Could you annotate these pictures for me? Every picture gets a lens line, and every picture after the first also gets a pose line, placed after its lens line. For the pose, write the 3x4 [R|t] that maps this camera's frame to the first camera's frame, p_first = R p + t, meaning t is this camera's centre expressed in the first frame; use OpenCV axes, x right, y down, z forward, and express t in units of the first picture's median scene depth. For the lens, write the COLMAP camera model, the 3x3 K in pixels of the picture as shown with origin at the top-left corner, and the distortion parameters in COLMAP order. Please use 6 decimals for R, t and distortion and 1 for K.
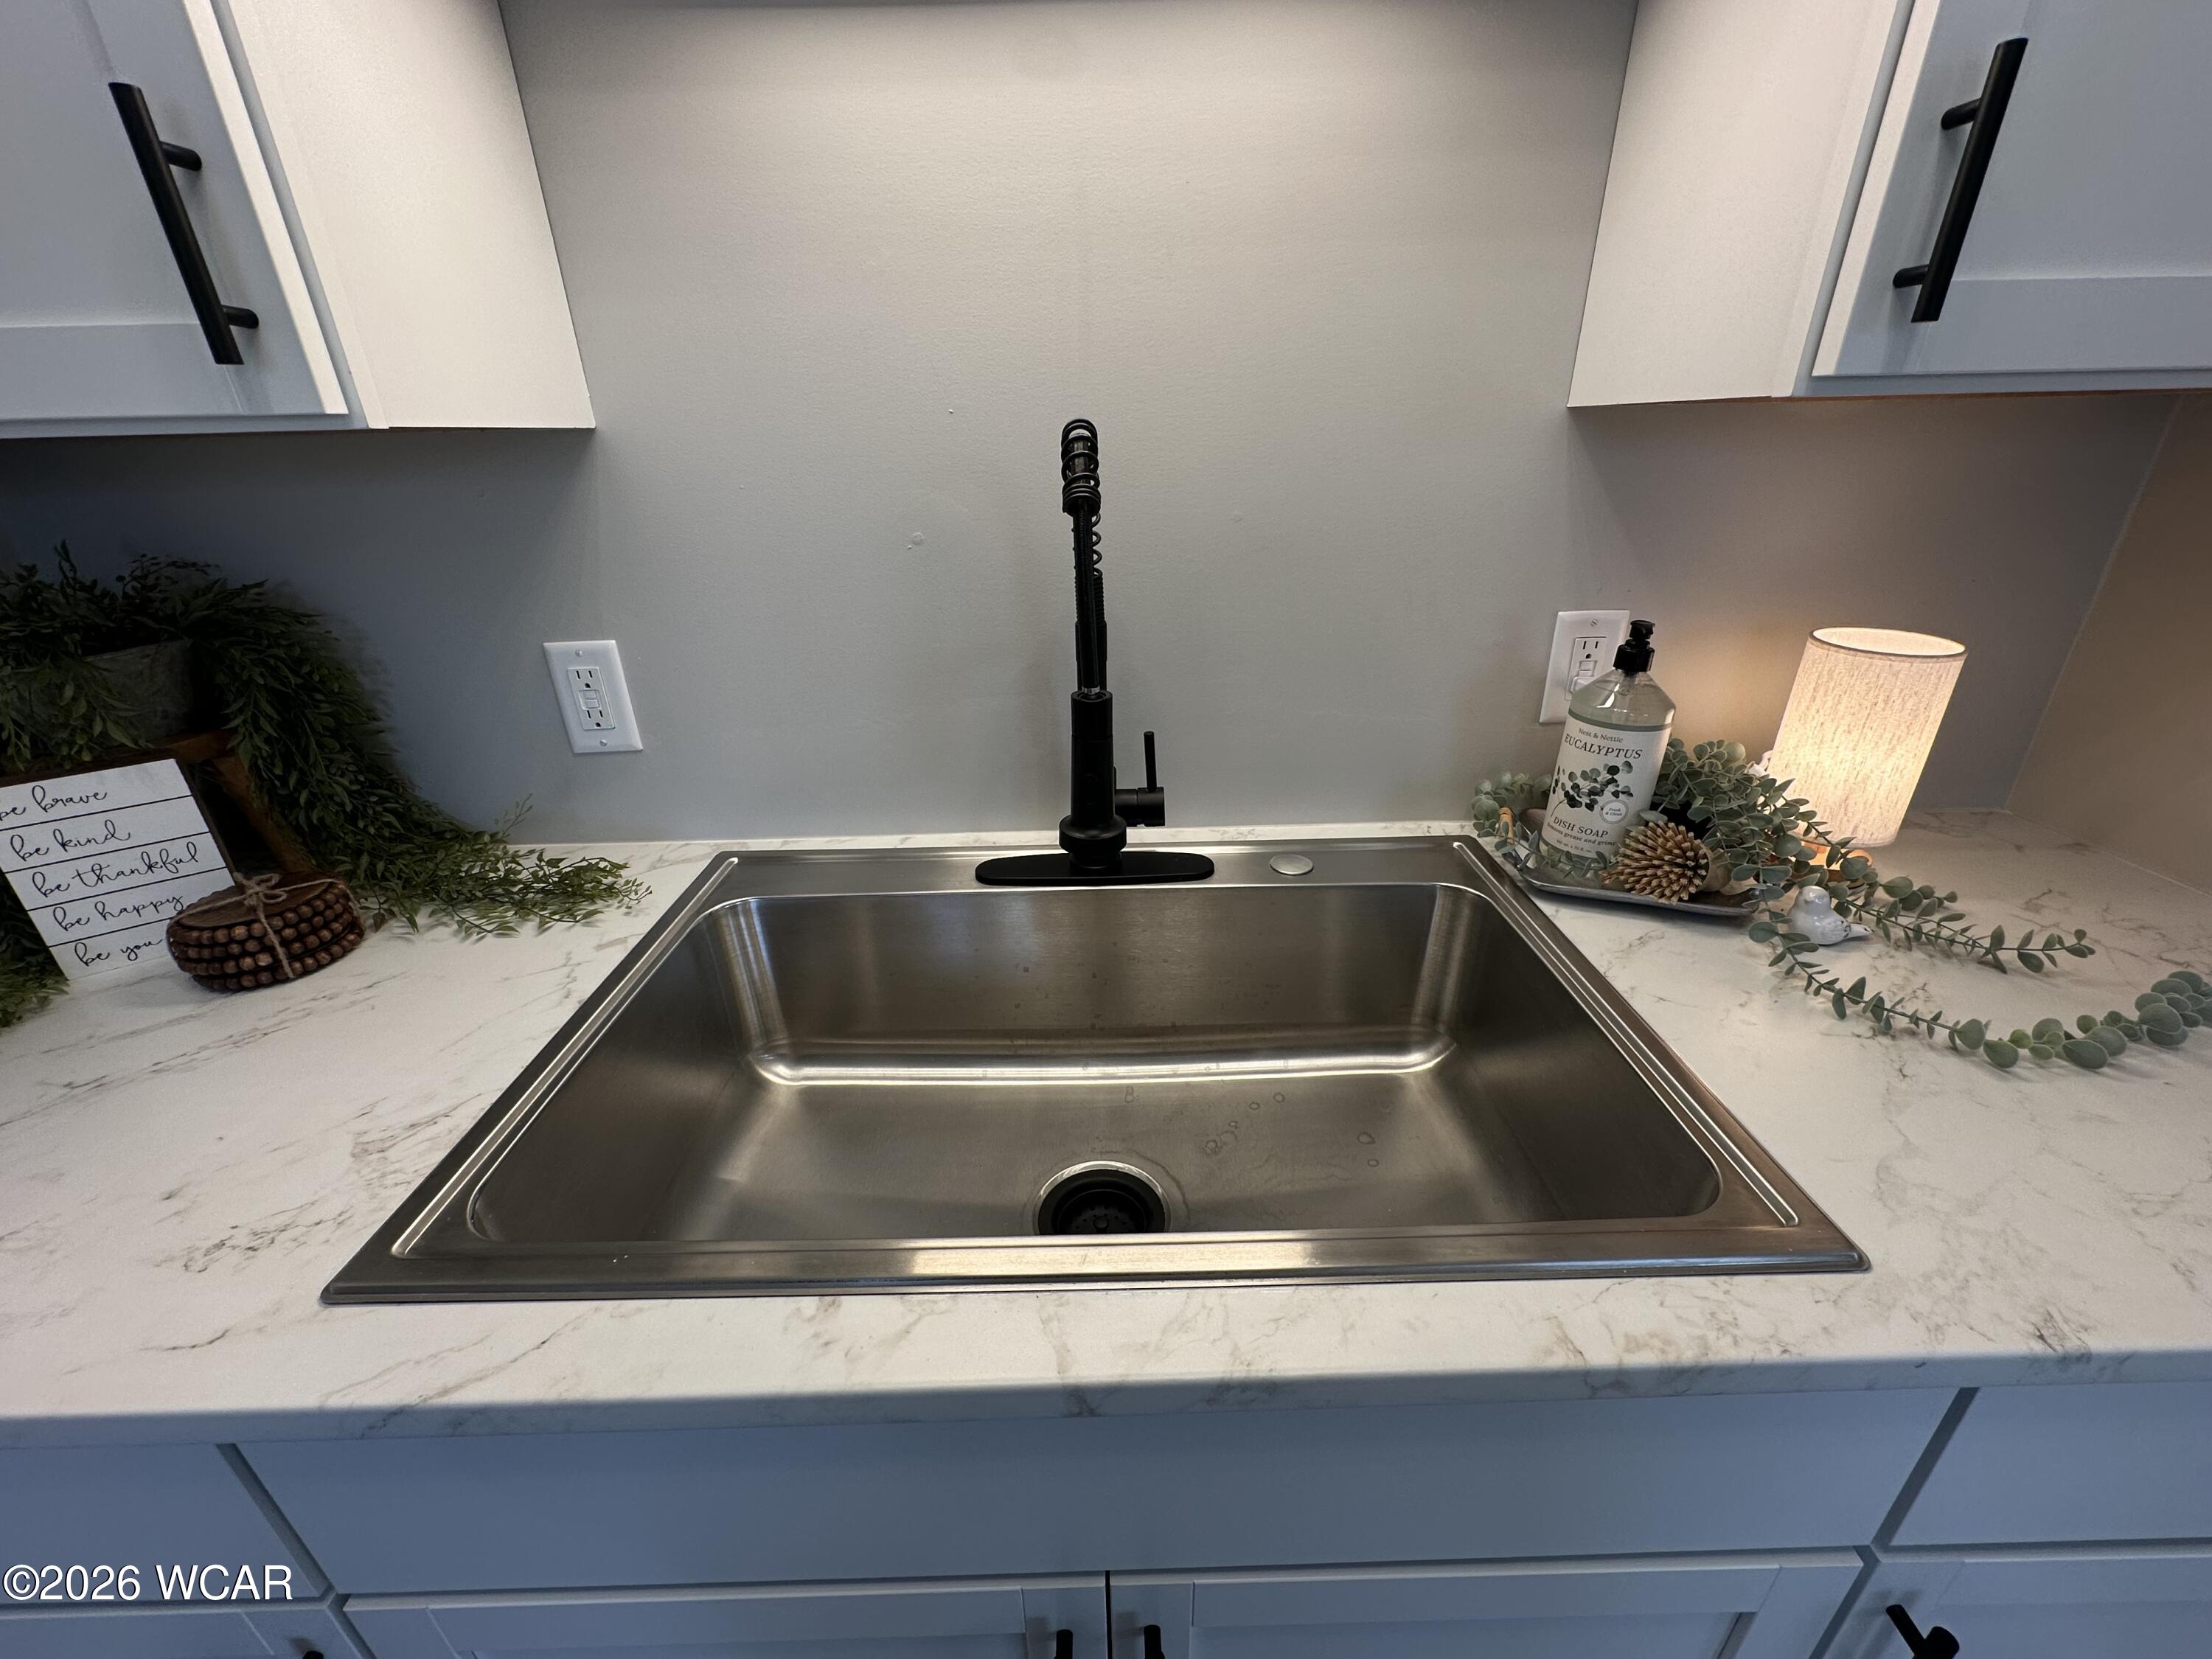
lens RADIAL K [[878.9, 0, 1104.0], [0, 878.9, 830.8], [0, 0, 1]] dist [-0.002944, 0.000362]
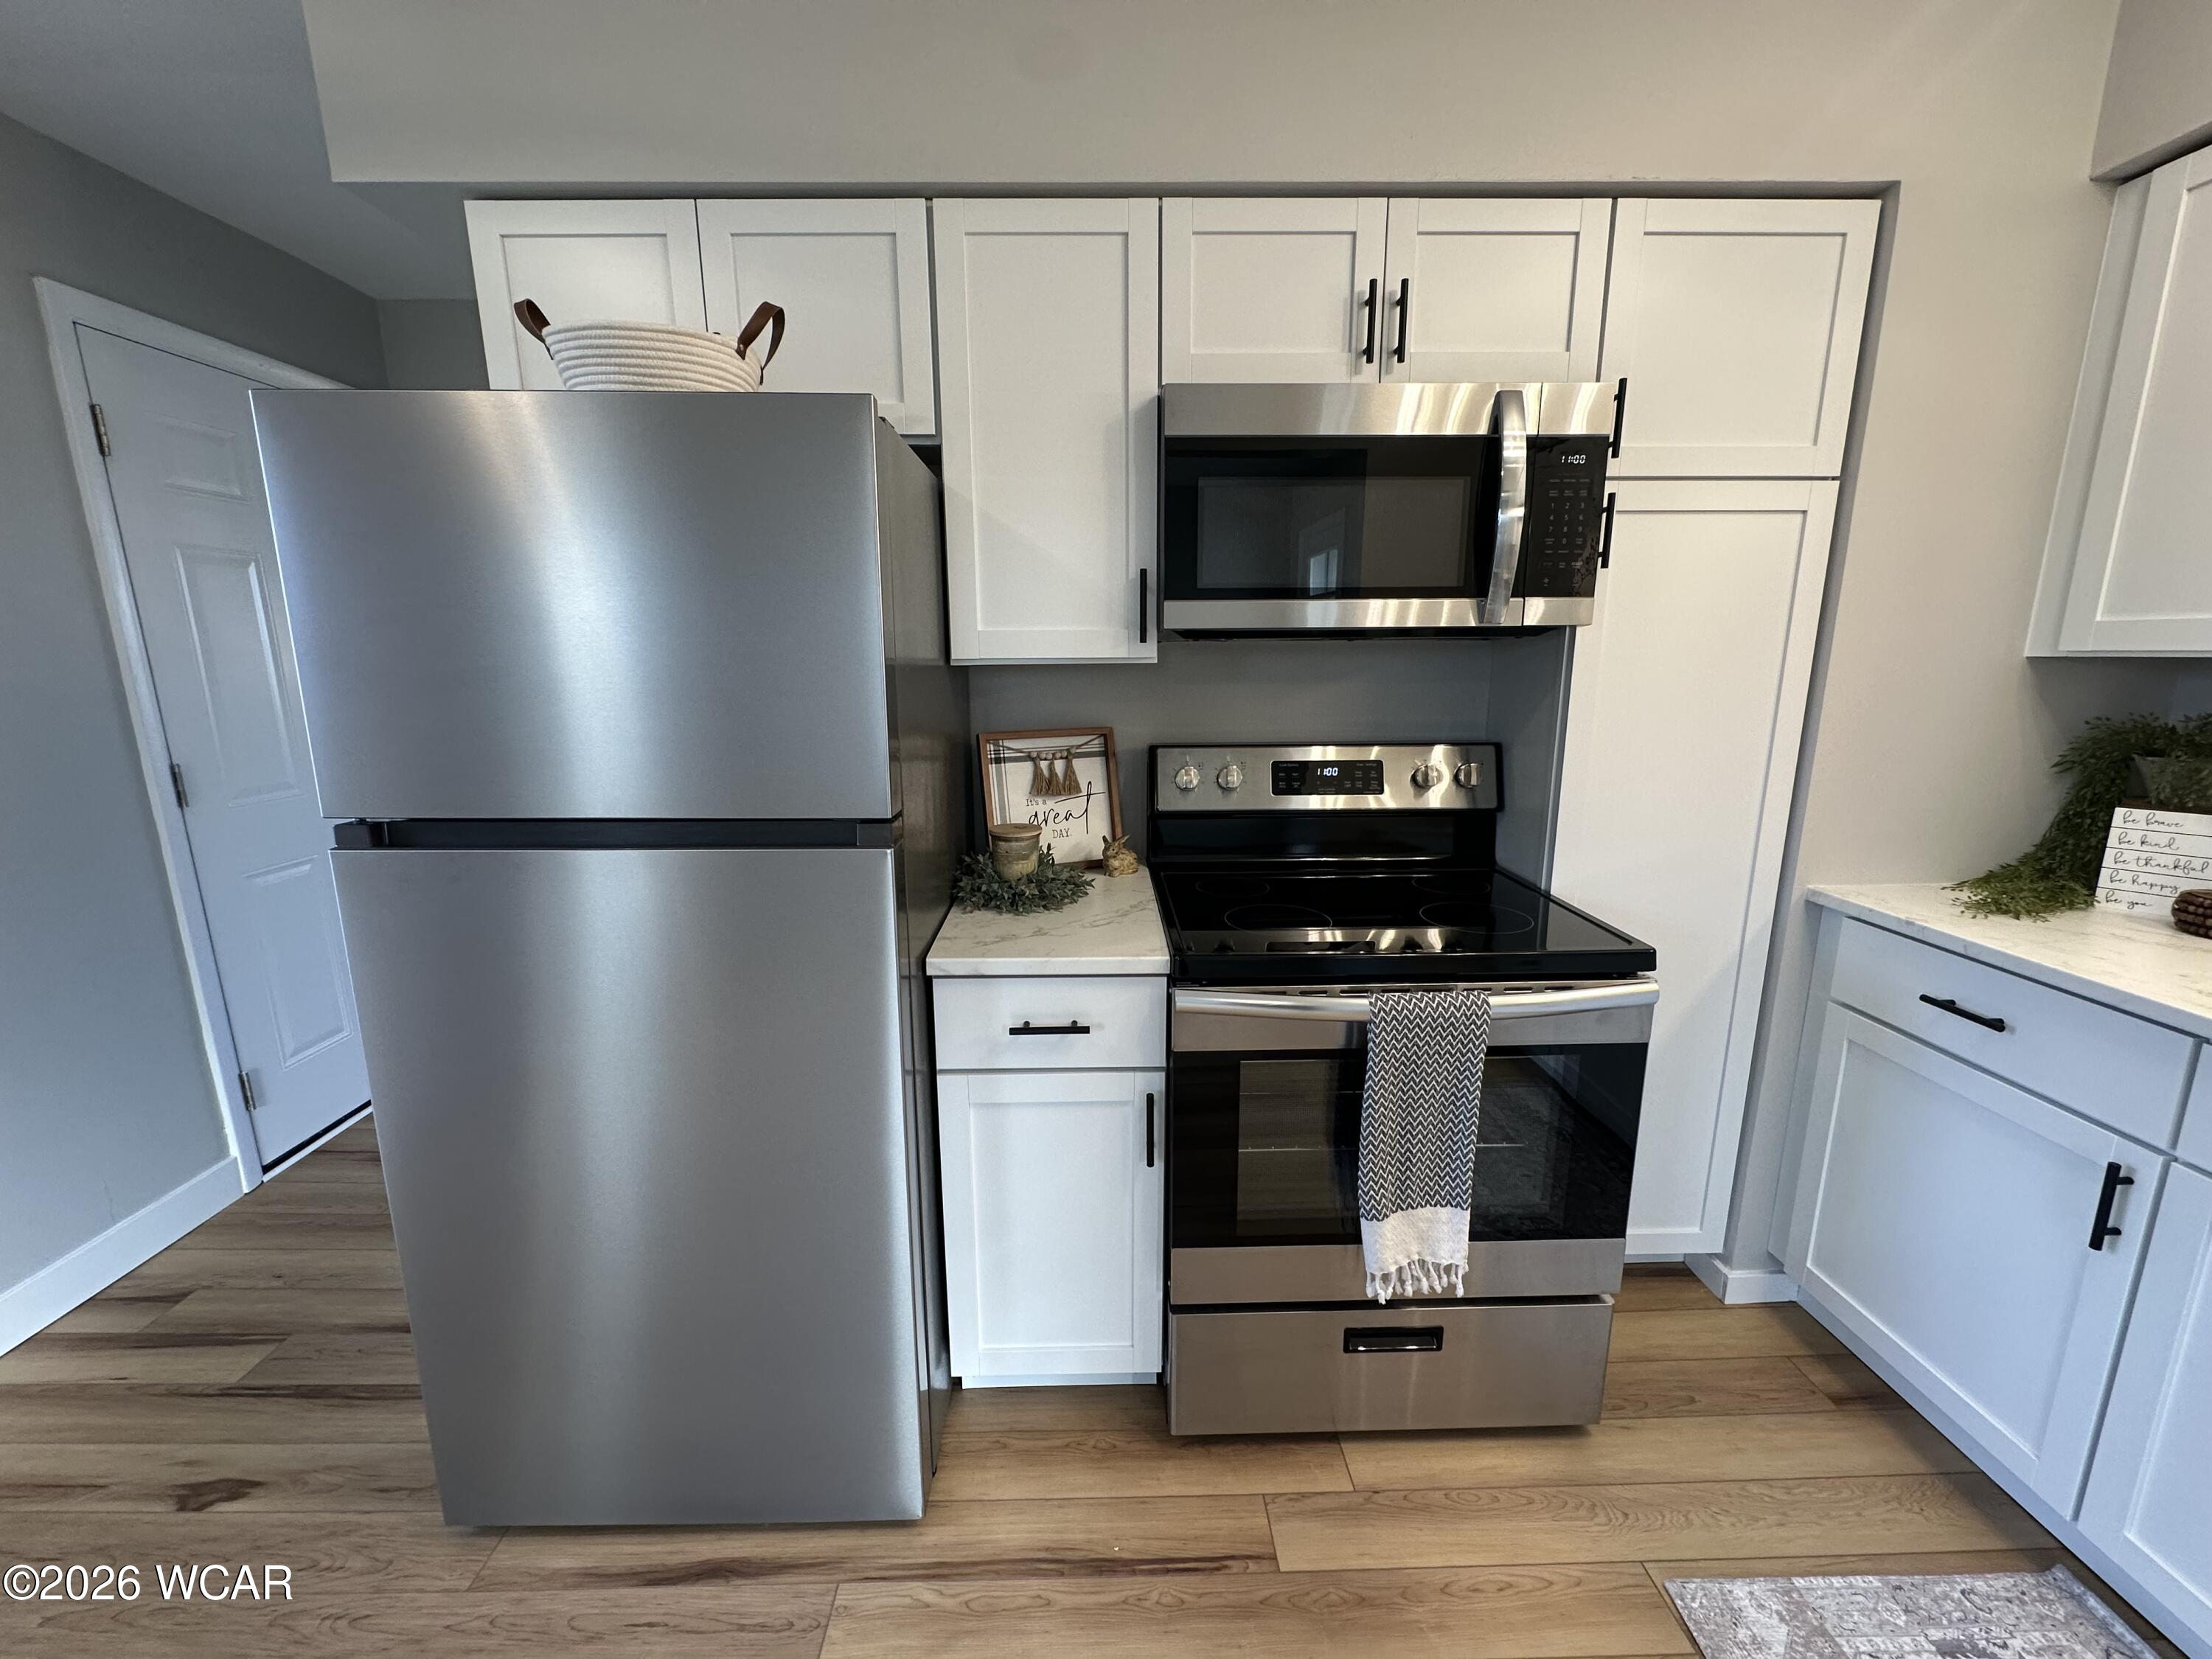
lens RADIAL K [[878.9, 0, 1104.0], [0, 878.9, 830.8], [0, 0, 1]] dist [-0.002944, 0.000362]
pose [[0.008178, 0.220708, -0.975306, 0.685396], [-0.404273, 0.892806, 0.198648, 0.512172], [0.914602, 0.392665, 0.096528, -1.273910]]
